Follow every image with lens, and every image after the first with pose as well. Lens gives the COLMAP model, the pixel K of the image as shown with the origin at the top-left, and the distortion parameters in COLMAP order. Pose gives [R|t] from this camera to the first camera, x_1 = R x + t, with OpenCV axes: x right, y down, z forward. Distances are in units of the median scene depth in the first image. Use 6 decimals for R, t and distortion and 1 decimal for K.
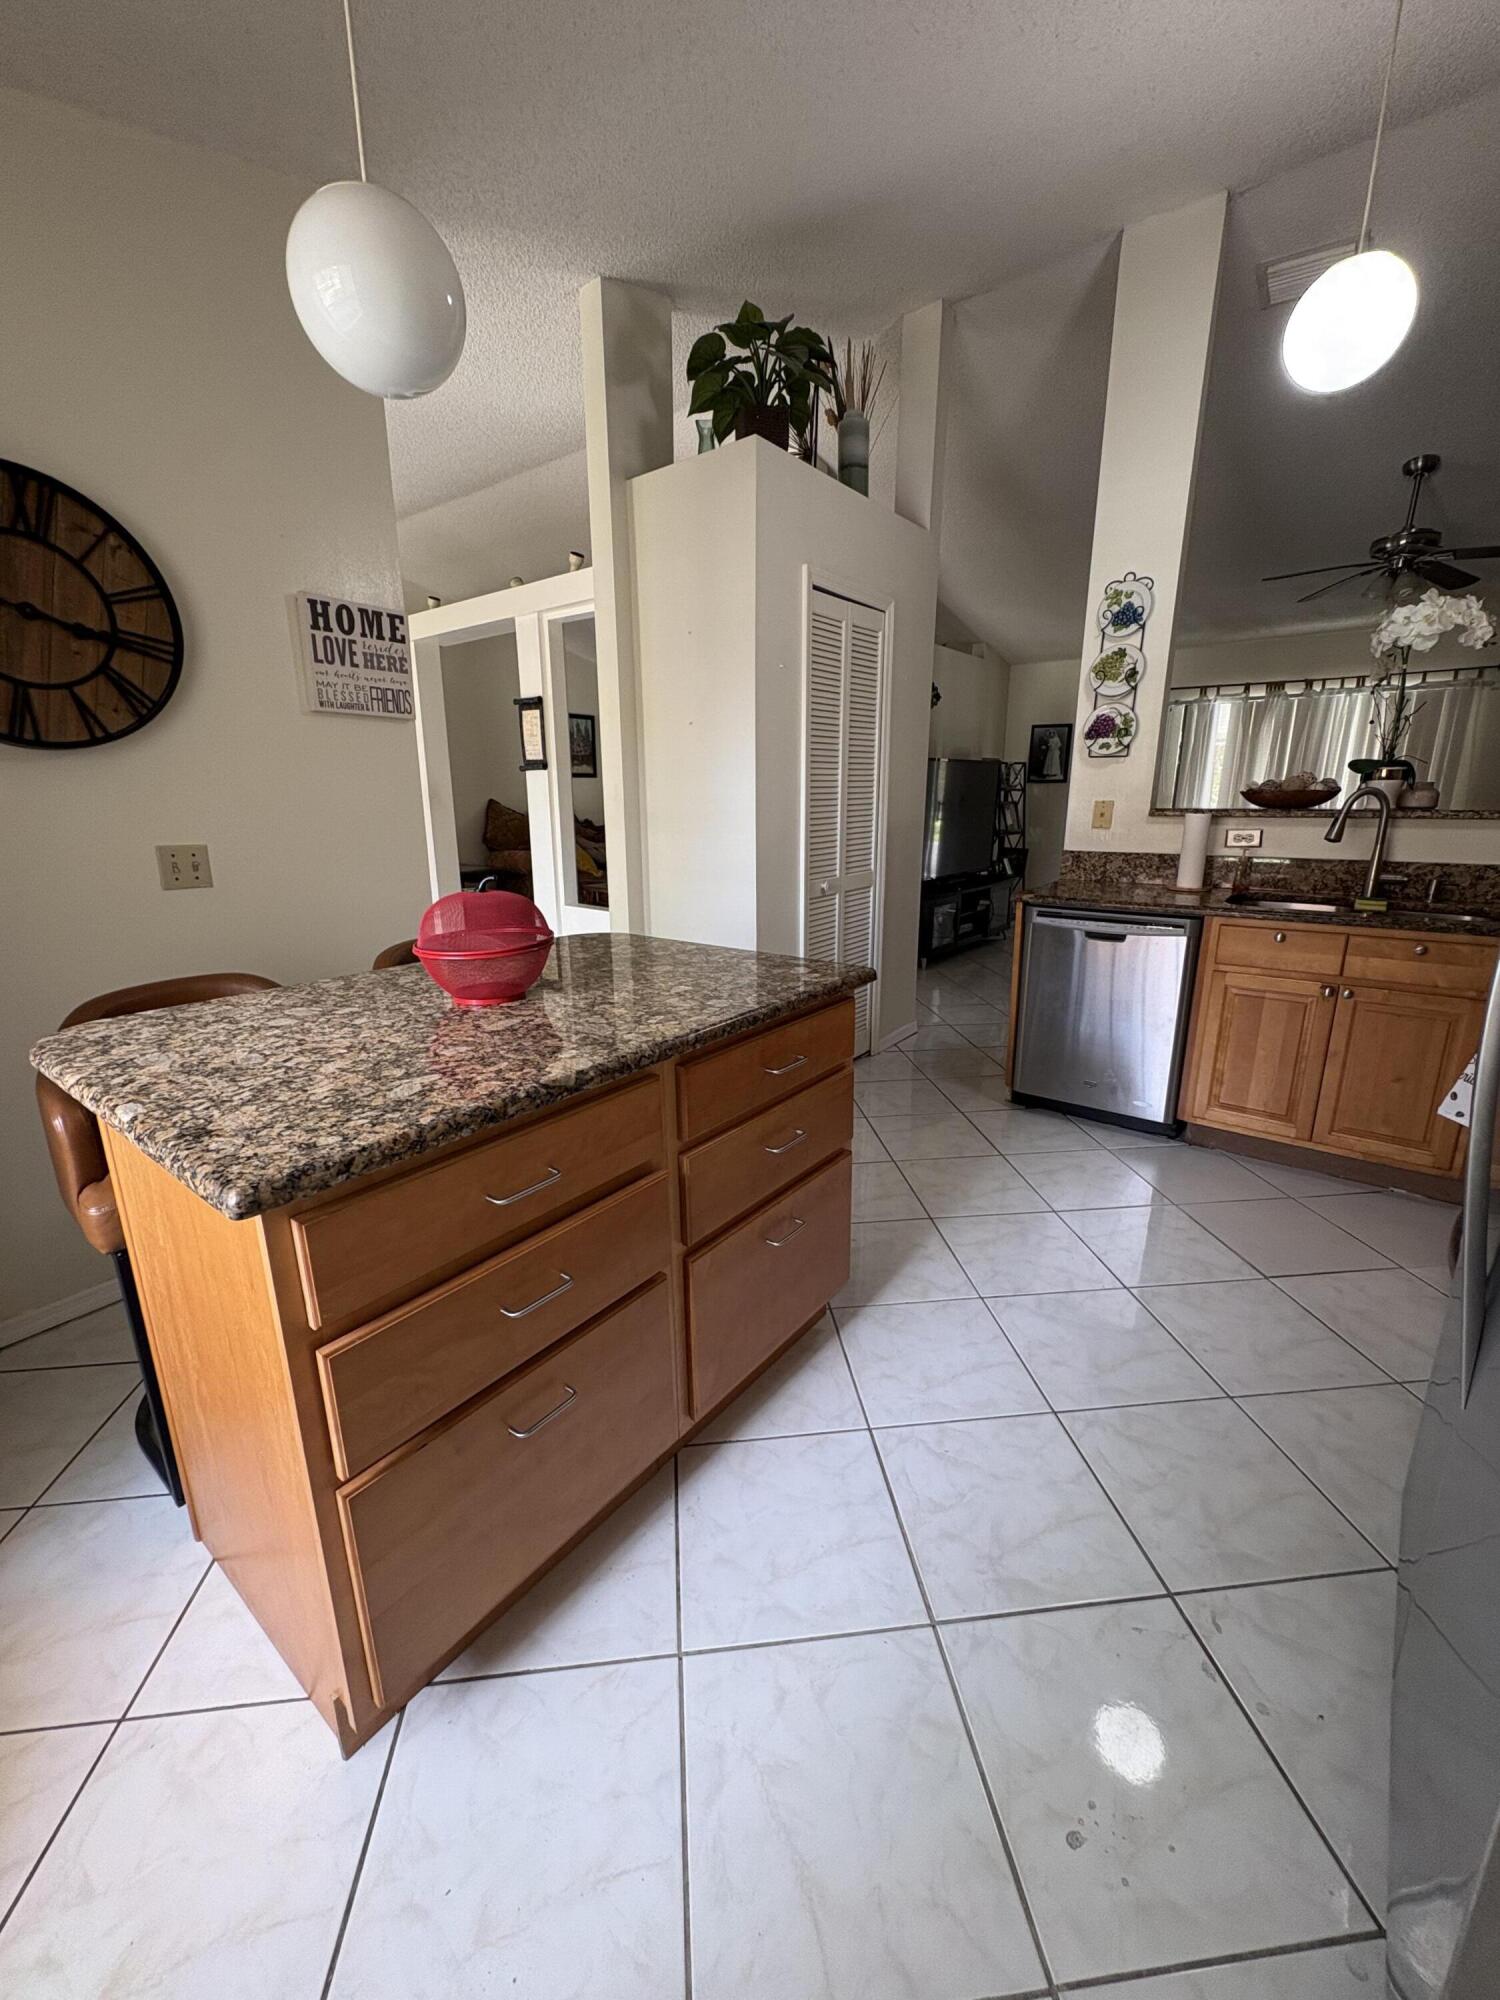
lens RADIAL K [[794.8, 0, 746.5], [0, 794.8, 1002.5], [0, 0, 1]] dist [-0.002745, 0.000560]
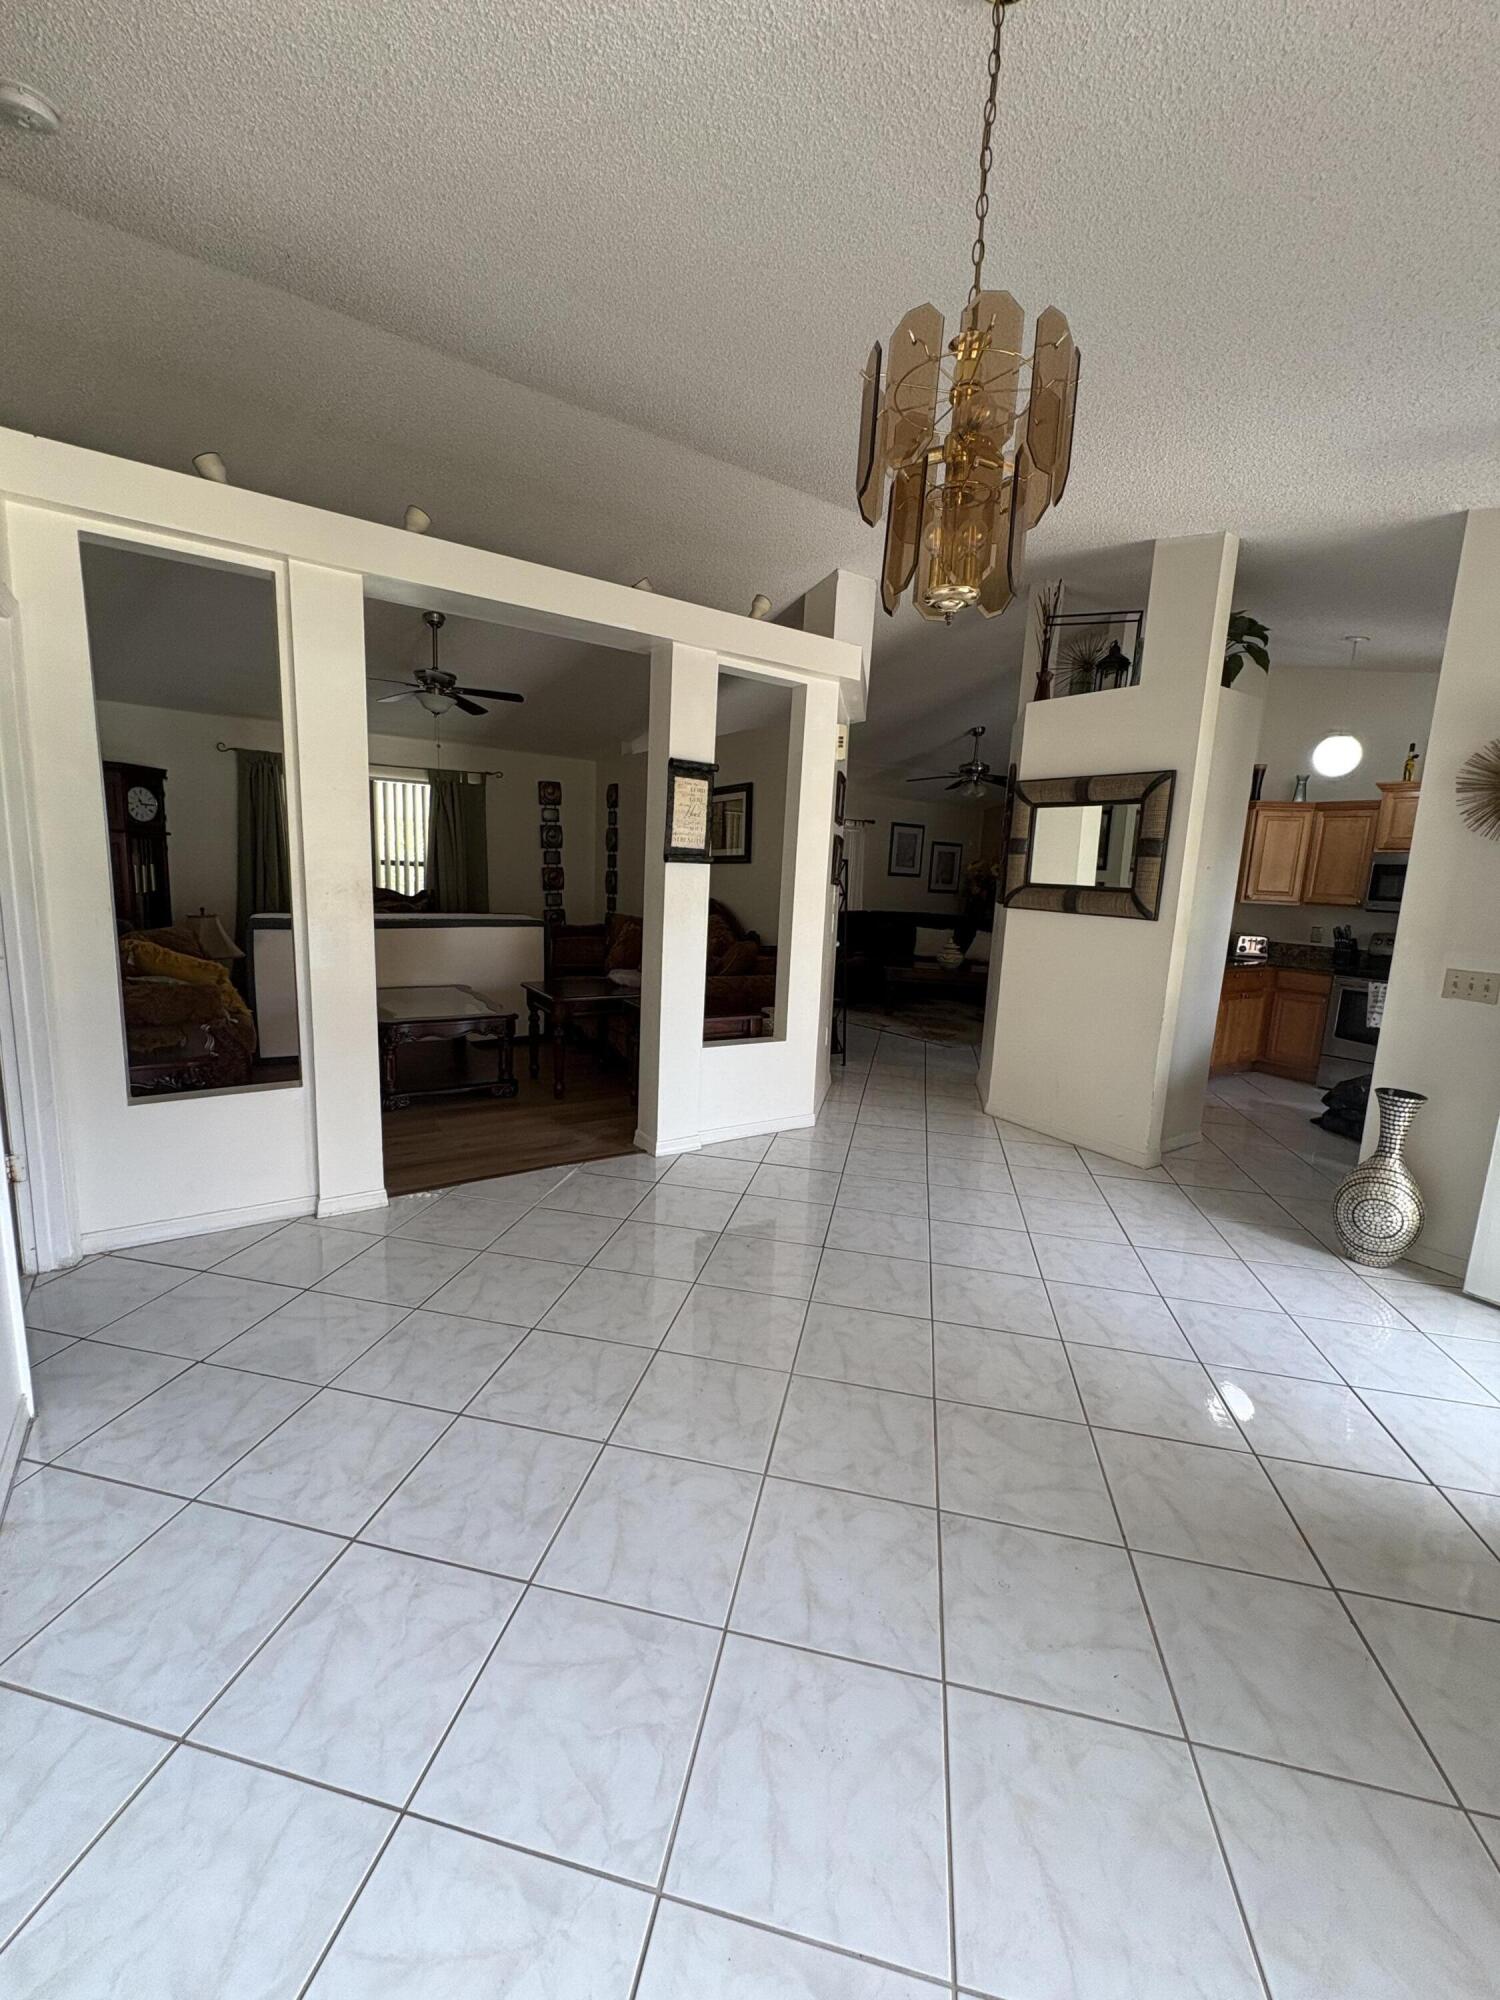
lens RADIAL K [[794.8, 0, 745.1], [0, 794.8, 999.0], [0, 0, 1]] dist [-0.002745, 0.000560]
pose [[0.321764, -0.127847, 0.938149, -1.902433], [0.195470, 0.978466, 0.066300, -0.442181], [-0.926423, 0.162047, 0.339825, 1.534755]]
